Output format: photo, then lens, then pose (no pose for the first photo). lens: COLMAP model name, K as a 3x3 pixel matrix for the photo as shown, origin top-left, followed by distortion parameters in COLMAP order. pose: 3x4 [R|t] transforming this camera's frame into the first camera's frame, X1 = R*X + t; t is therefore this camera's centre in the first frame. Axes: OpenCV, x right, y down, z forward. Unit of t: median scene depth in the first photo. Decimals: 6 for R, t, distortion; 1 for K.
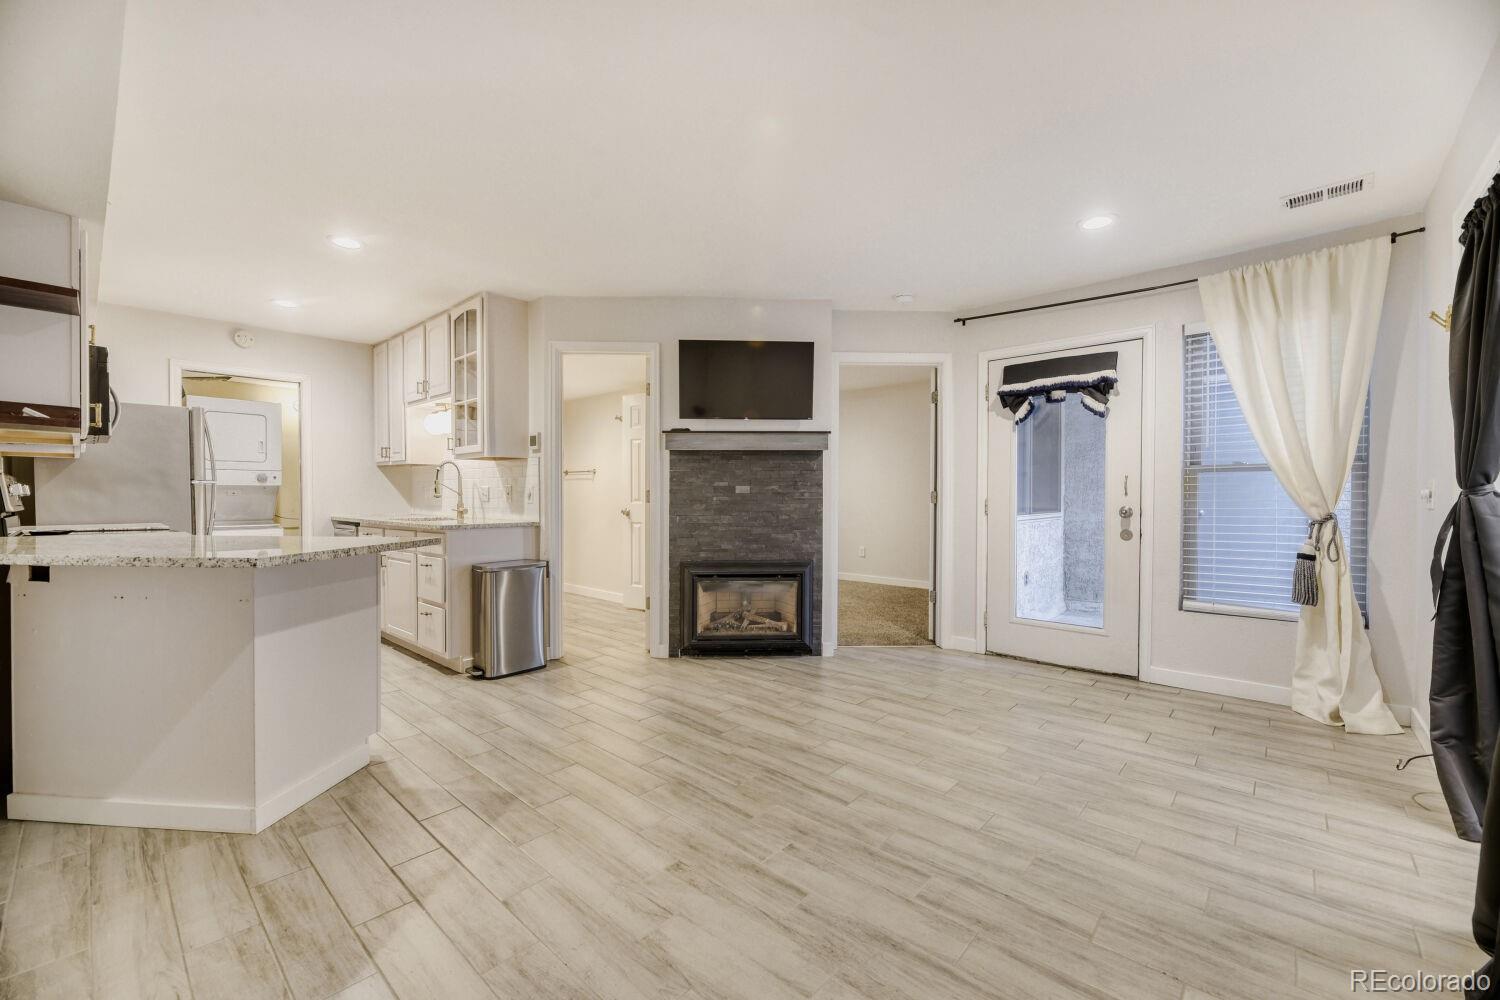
lens RADIAL K [[596.1, 0, 764.0], [0, 596.1, 500.8], [0, 0, 1]] dist [-0.005961, -0.000154]
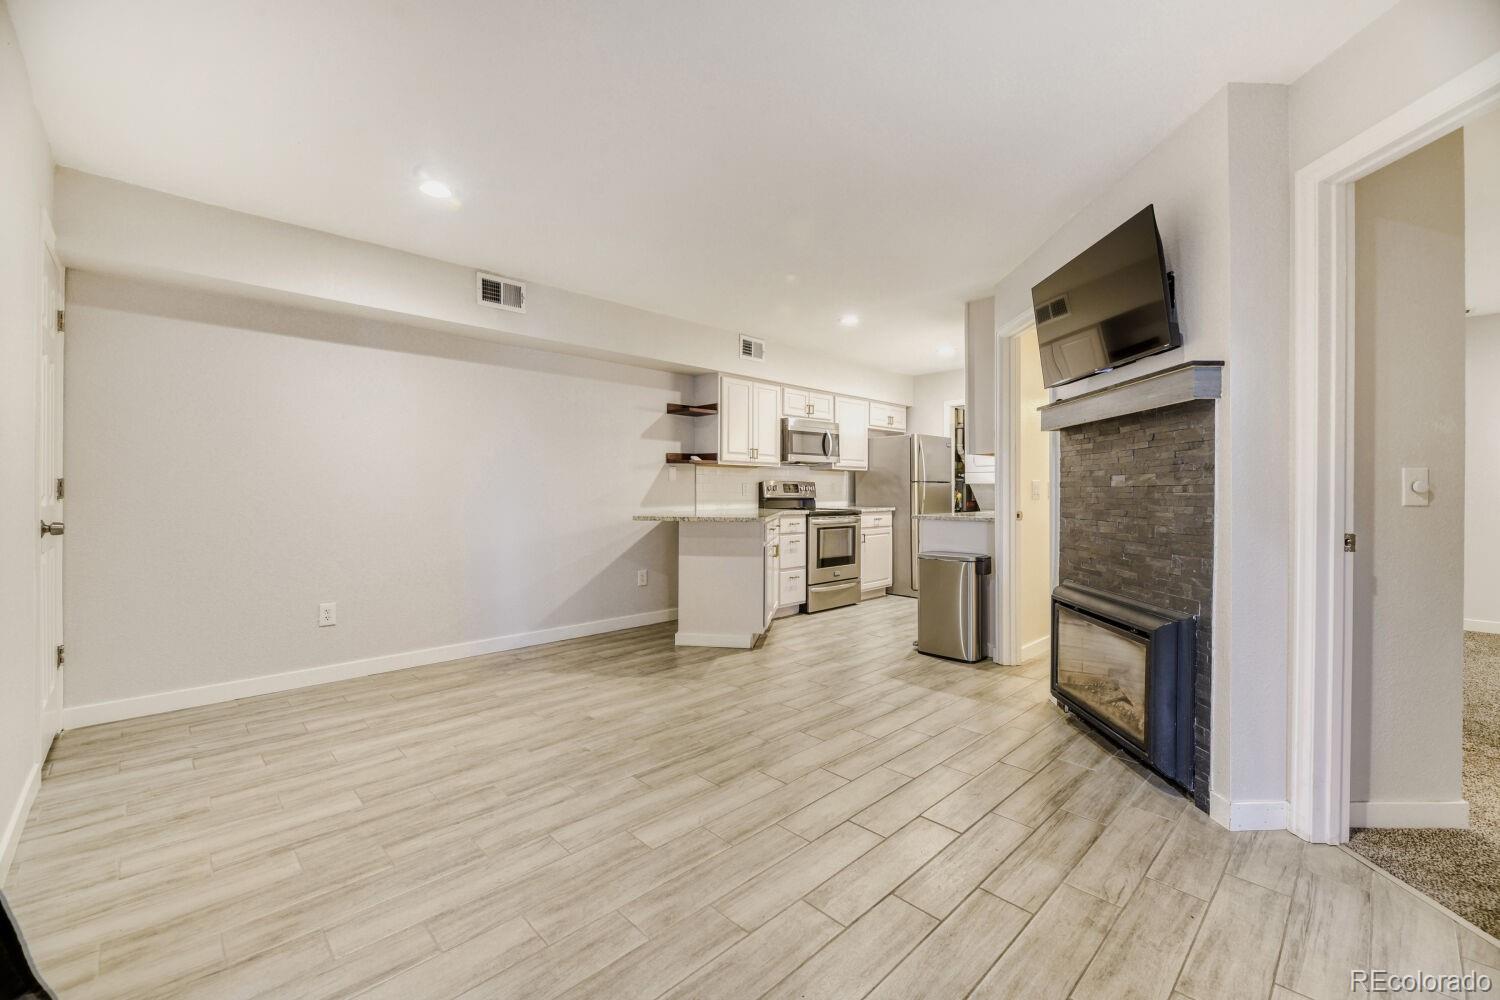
lens RADIAL K [[625.9, 0, 751.4], [0, 625.9, 493.2], [0, 0, 1]] dist [-0.002047, -0.000395]
pose [[-0.070615, 0.004322, -0.997494, 1.149727], [-0.017907, 0.999824, 0.005599, -0.004648], [0.997343, 0.018257, -0.070525, 1.188707]]
